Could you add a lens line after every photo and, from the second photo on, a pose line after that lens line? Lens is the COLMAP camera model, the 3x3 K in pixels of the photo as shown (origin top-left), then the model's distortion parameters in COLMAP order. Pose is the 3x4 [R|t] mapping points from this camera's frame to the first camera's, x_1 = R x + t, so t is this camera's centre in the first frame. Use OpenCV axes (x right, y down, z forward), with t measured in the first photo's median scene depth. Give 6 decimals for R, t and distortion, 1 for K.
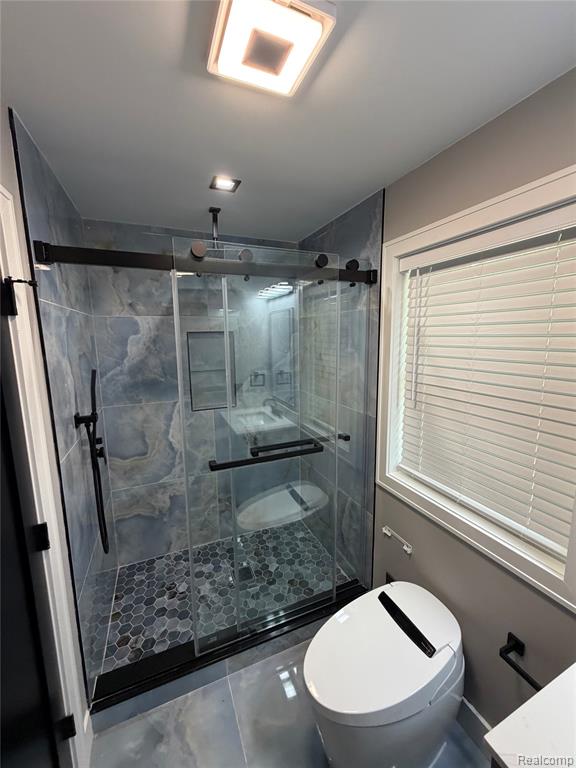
lens RADIAL K [[305.2, 0, 289.8], [0, 305.2, 382.5], [0, 0, 1]] dist [-0.000571, -0.000358]
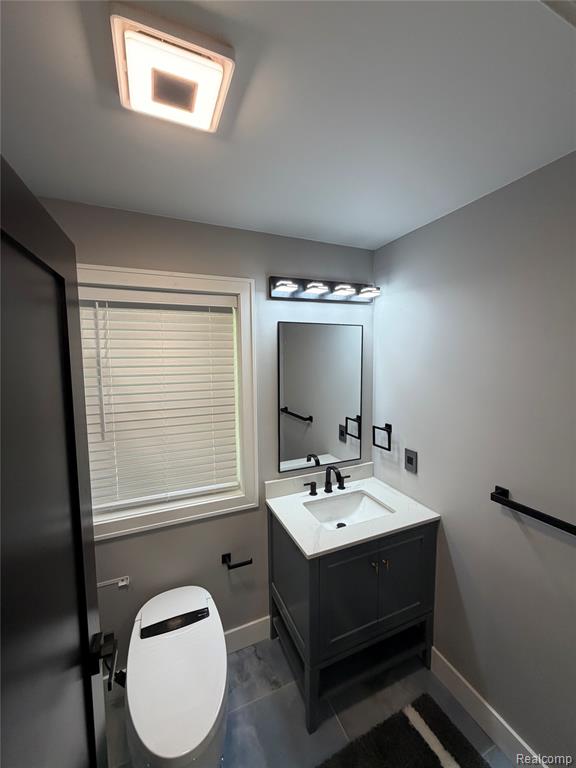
lens RADIAL K [[305.2, 0, 286.7], [0, 305.2, 381.6], [0, 0, 1]] dist [-0.000571, -0.000358]
pose [[-0.000815, -0.067531, 0.997717, -0.599990], [0.161099, 0.984676, 0.066780, -0.076946], [-0.986938, 0.160785, 0.010076, 0.407017]]
